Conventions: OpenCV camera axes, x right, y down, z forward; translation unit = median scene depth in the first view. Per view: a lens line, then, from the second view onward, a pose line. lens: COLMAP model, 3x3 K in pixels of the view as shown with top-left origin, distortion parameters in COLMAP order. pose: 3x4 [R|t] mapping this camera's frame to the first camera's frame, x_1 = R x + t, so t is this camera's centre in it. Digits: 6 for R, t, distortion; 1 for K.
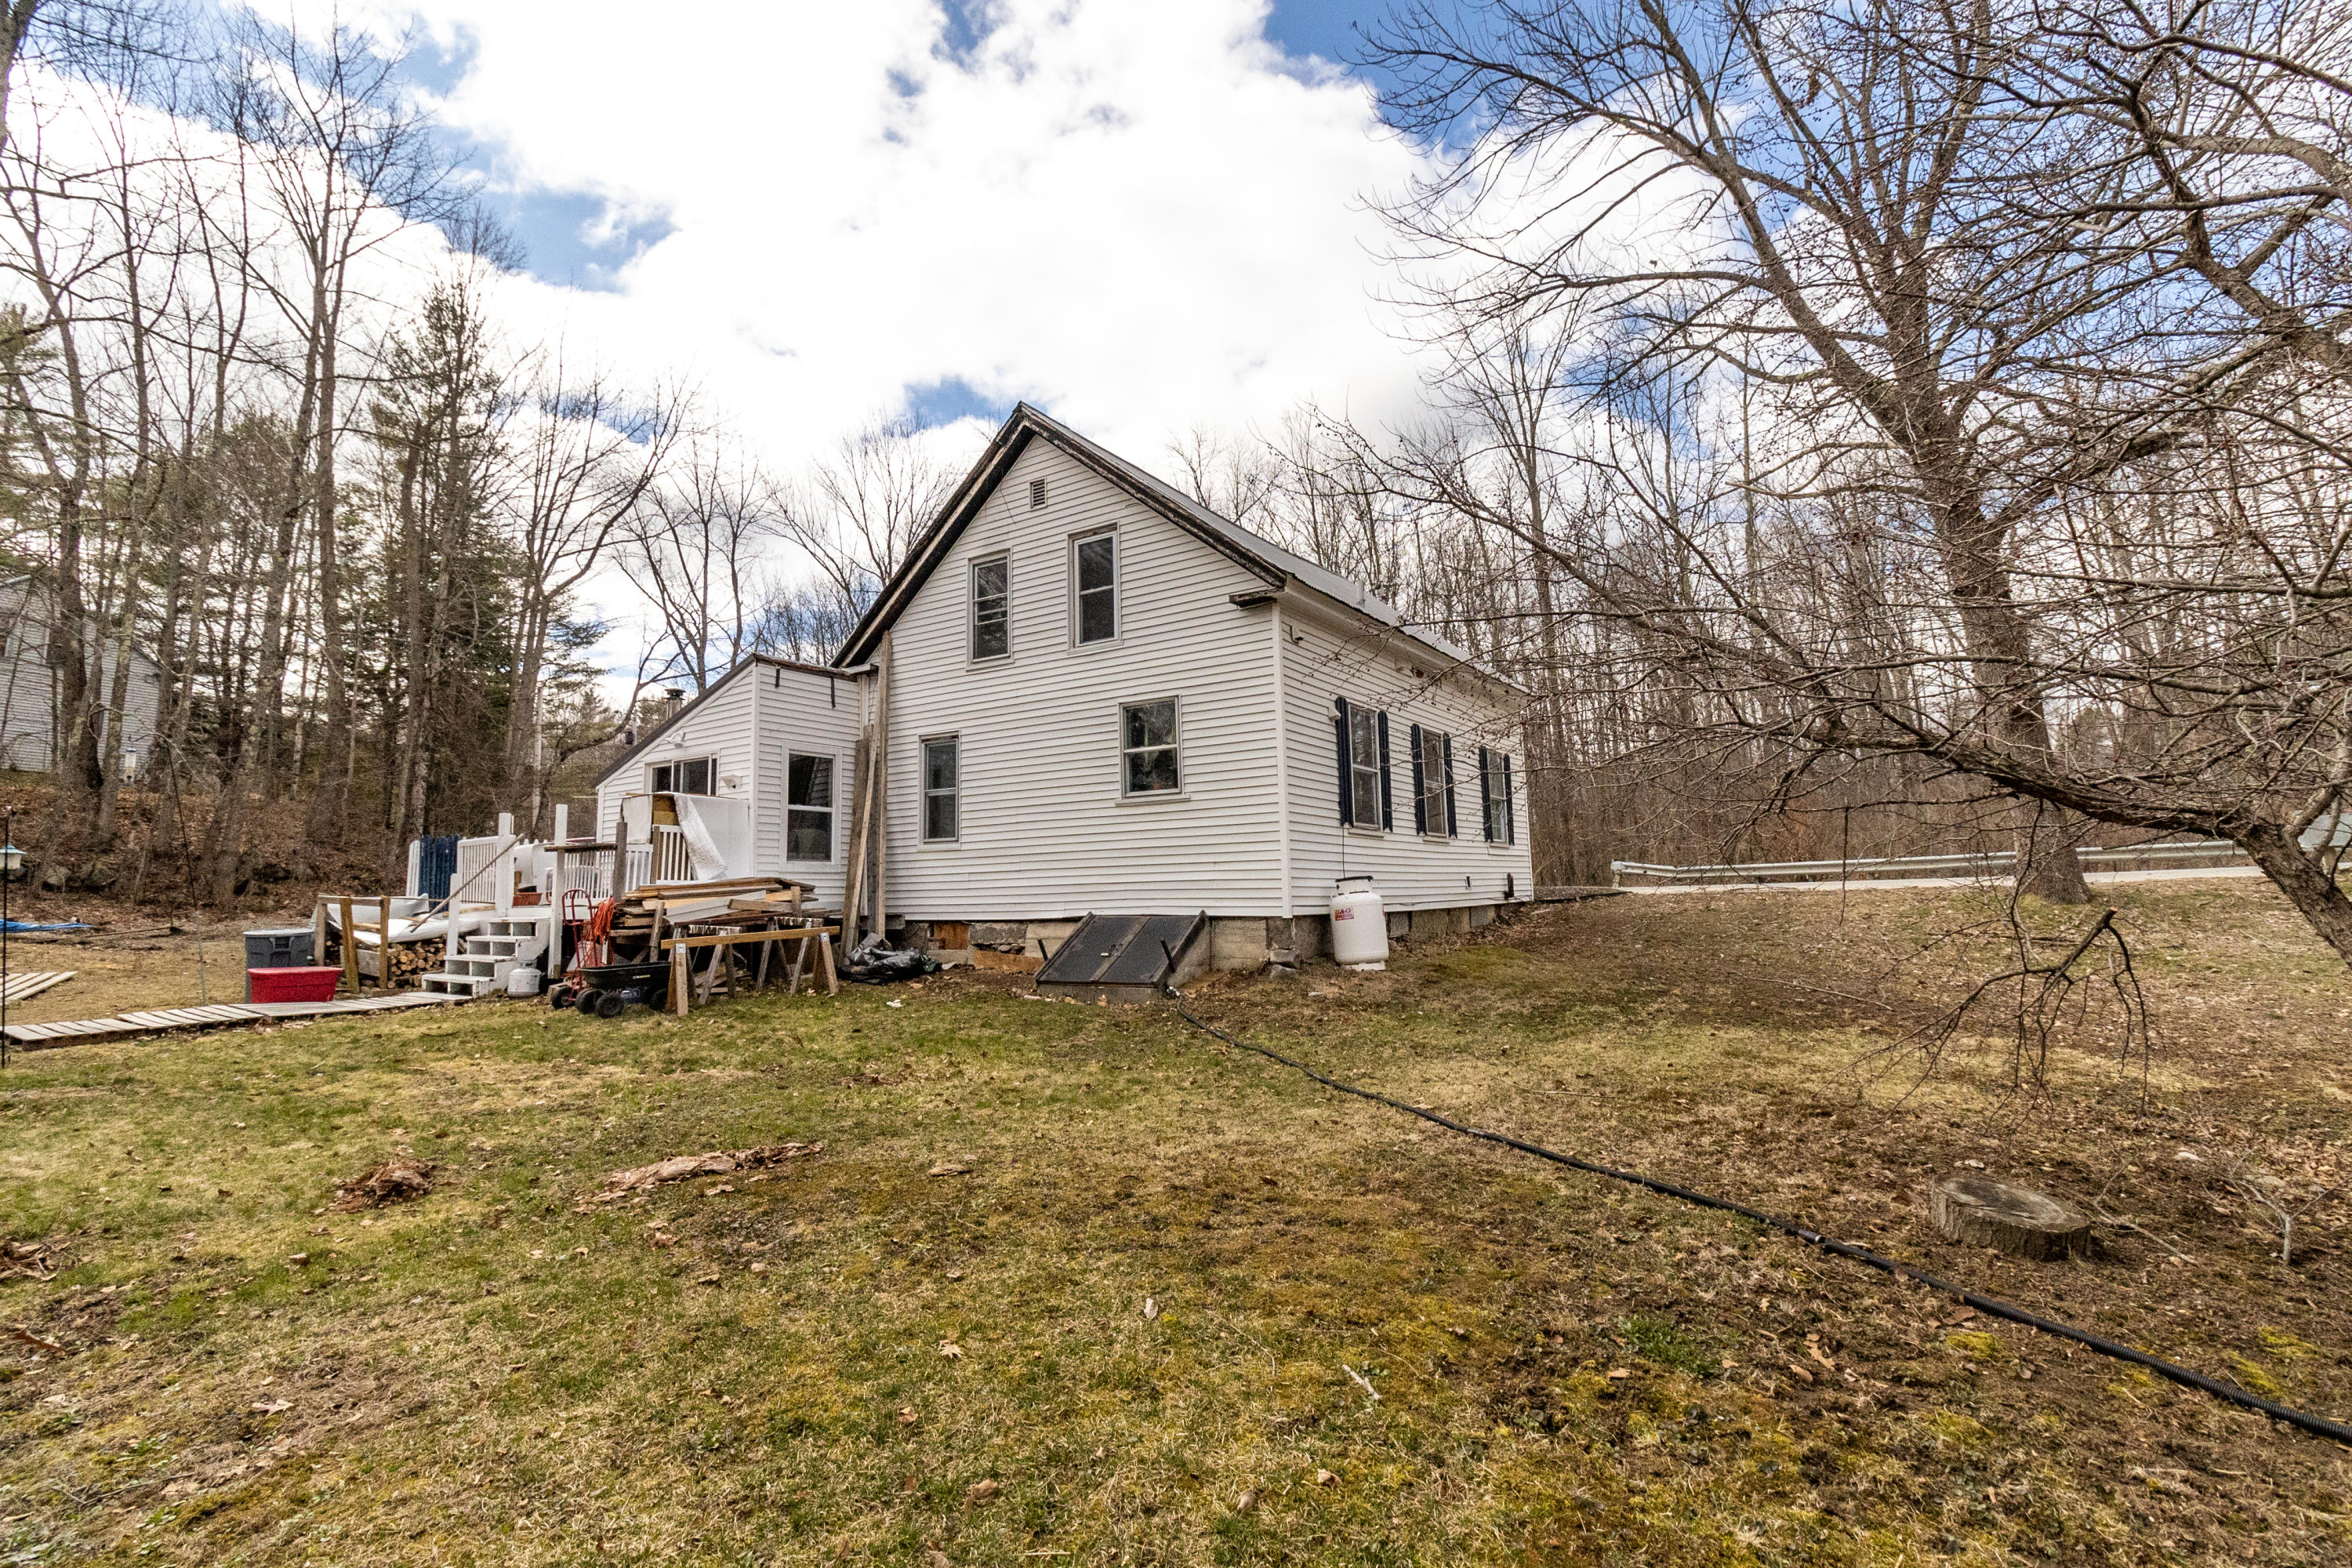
lens RADIAL K [[1085.5, 0, 1184.1], [0, 1085.5, 772.3], [0, 0, 1]] dist [0.001774, -0.000589]
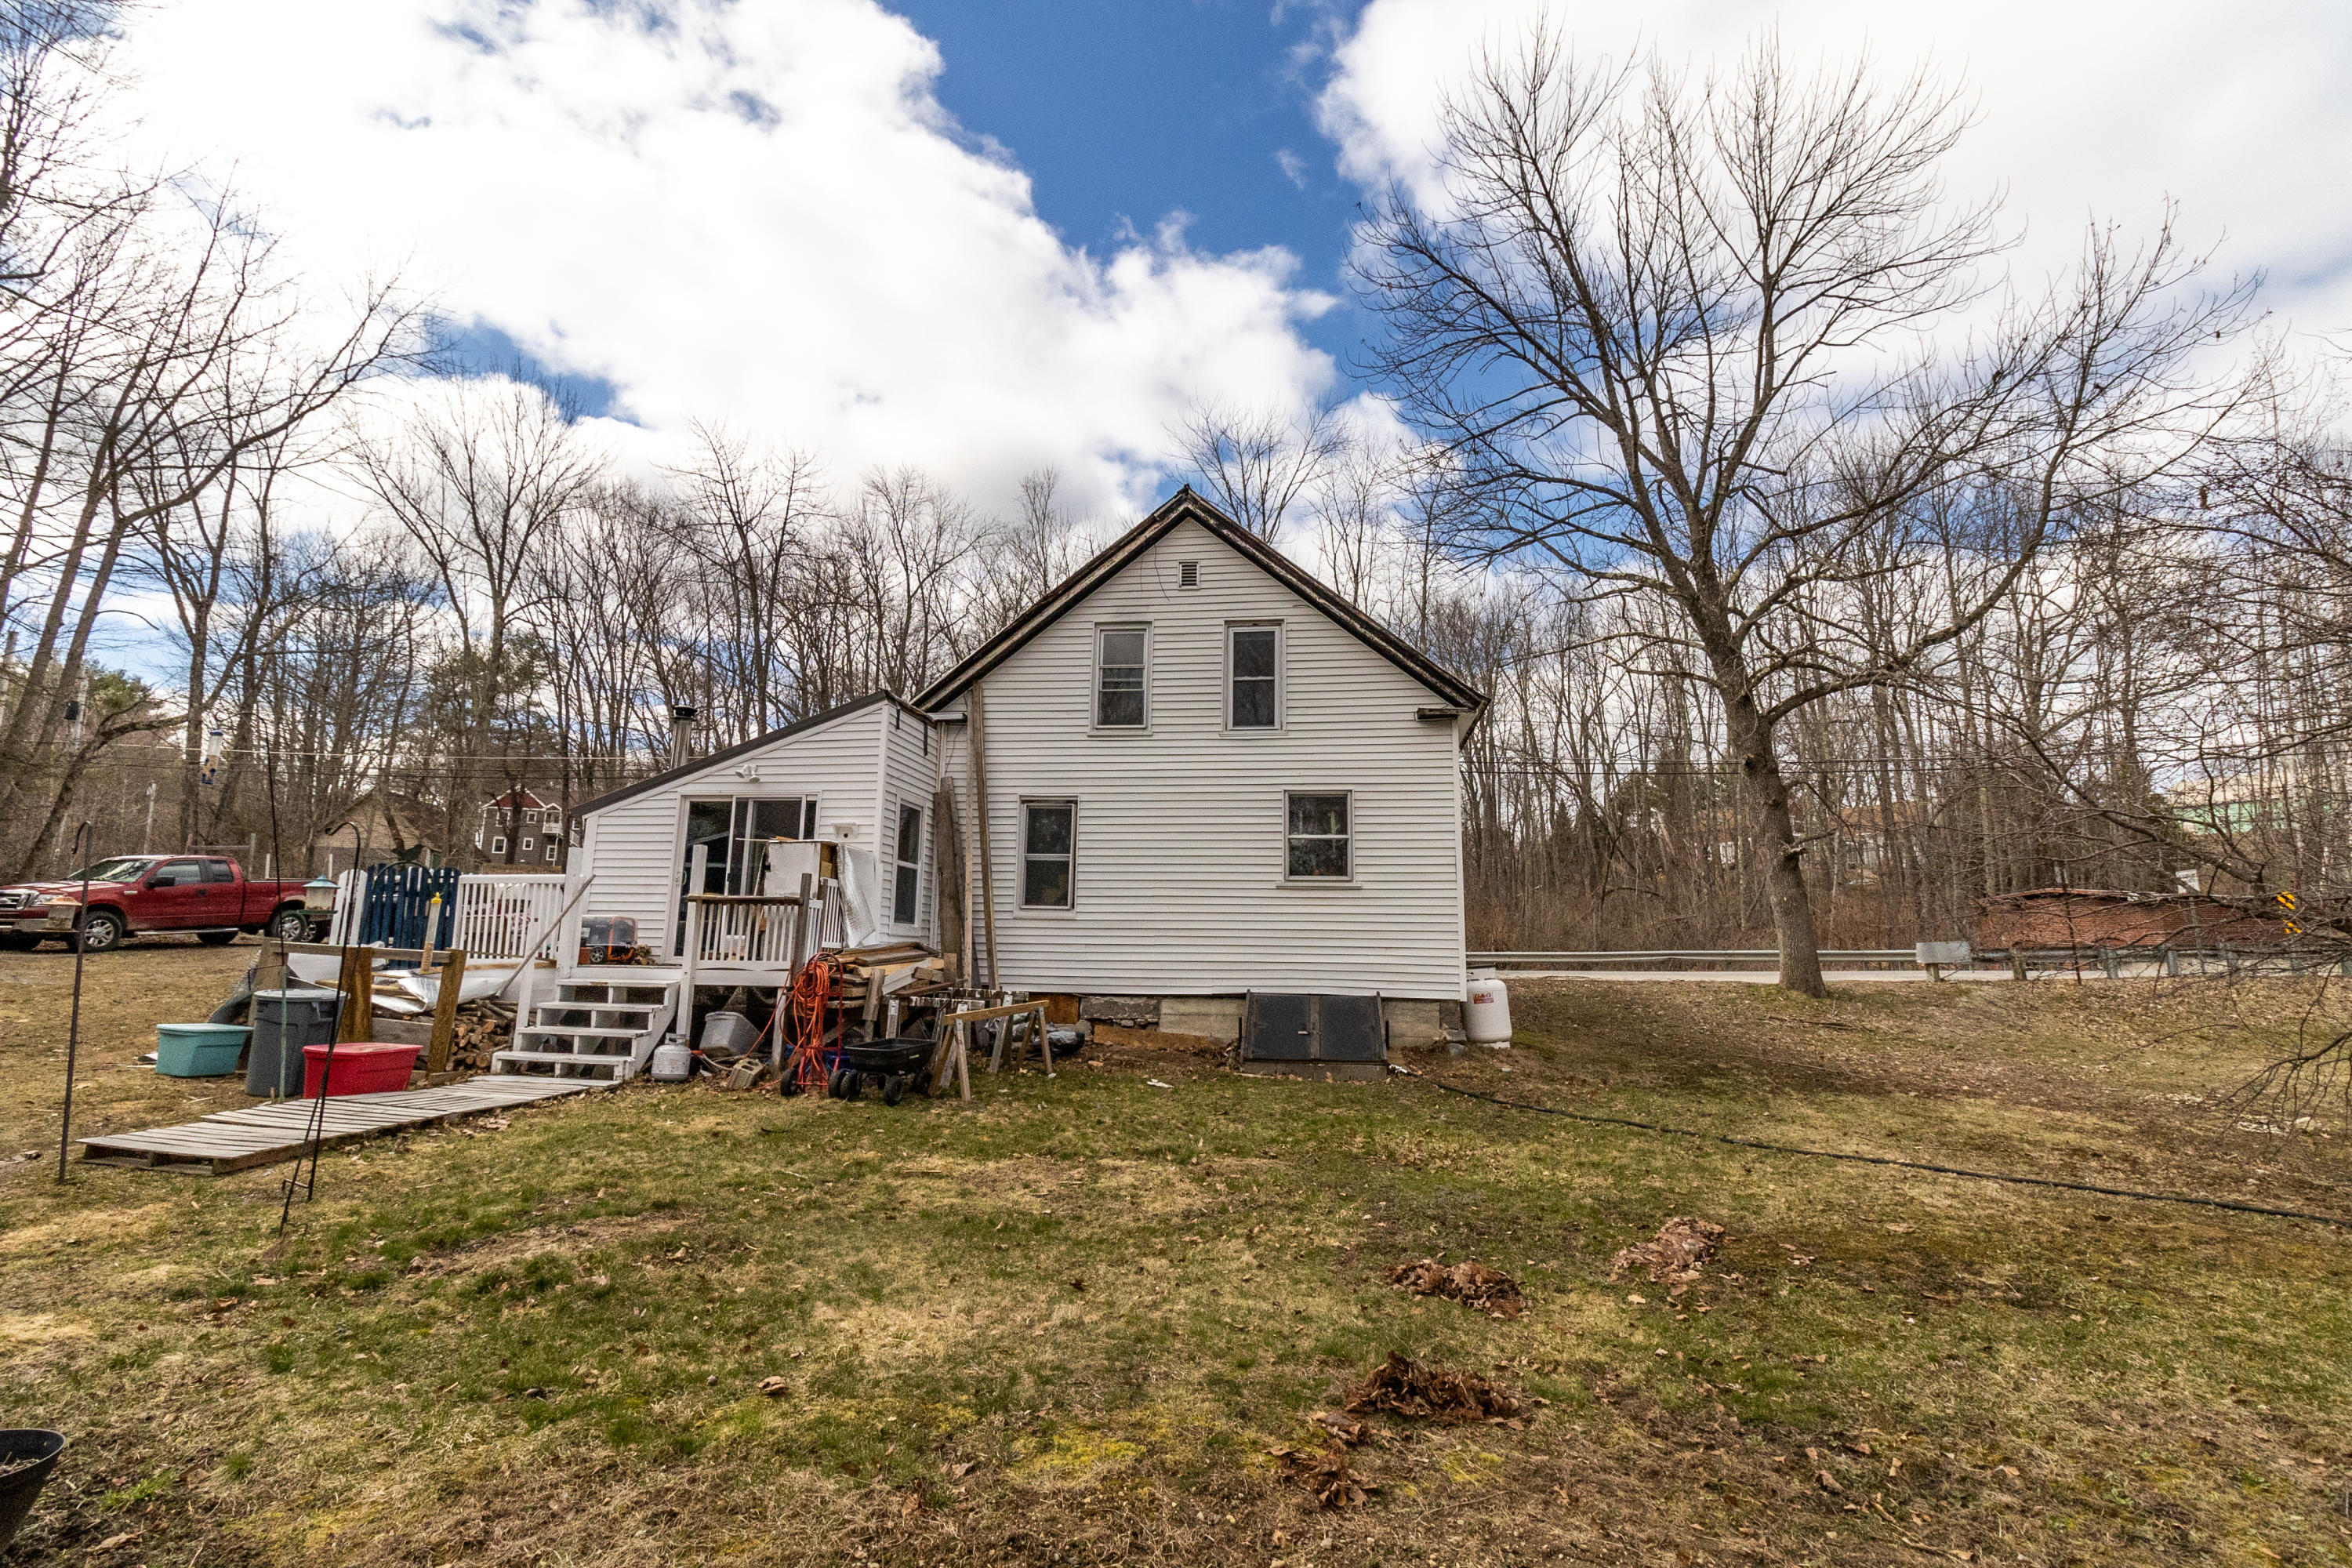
lens RADIAL K [[1085.5, 0, 1196.0], [0, 1085.5, 784.5], [0, 0, 1]] dist [0.001774, -0.000589]
pose [[0.899279, 0.102995, 0.425077, -0.563108], [-0.083535, 0.994433, -0.064225, 0.005146], [-0.429325, 0.022247, 0.902876, 0.083140]]
